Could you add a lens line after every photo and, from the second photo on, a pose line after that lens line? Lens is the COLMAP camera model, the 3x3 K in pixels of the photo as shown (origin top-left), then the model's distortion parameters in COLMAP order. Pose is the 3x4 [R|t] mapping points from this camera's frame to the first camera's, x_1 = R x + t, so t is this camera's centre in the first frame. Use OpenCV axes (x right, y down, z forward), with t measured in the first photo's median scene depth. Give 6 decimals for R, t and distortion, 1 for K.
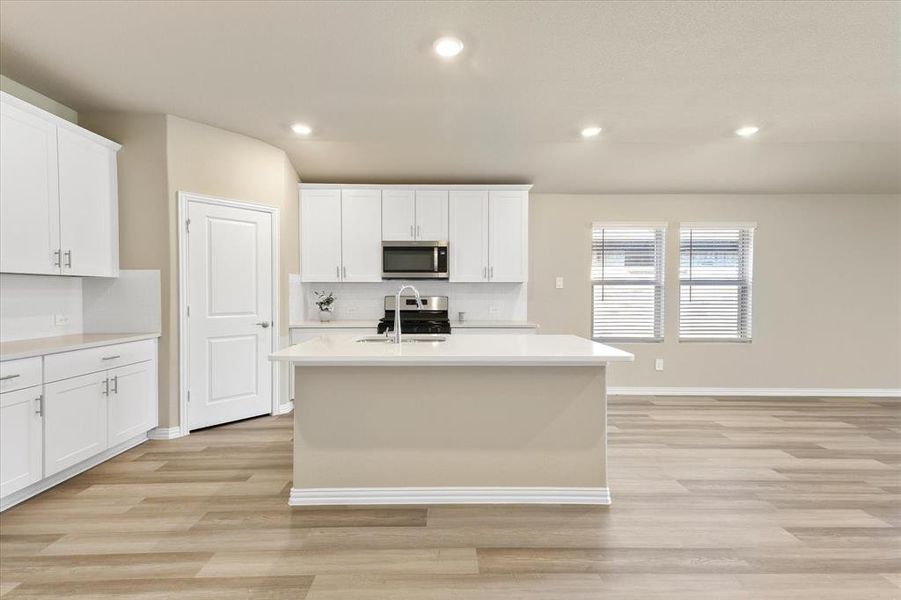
lens RADIAL K [[400.0, 0, 450.5], [0, 400.0, 300.0], [0, 0, 1]] dist [0.035309, -0.012946]
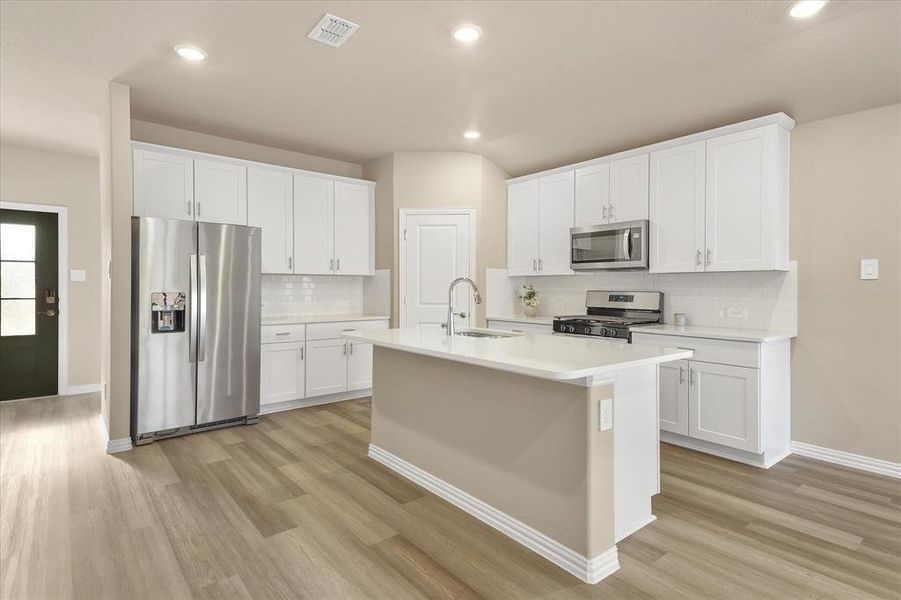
lens RADIAL K [[464.0, 0, 453.1], [0, 464.0, 287.7], [0, 0, 1]] dist [0.020202, -0.000313]
pose [[0.625288, 0.001799, -0.780392, 0.610031], [-0.017921, 0.999767, -0.012054, 0.001699], [0.780188, 0.021523, 0.625175, 0.203163]]
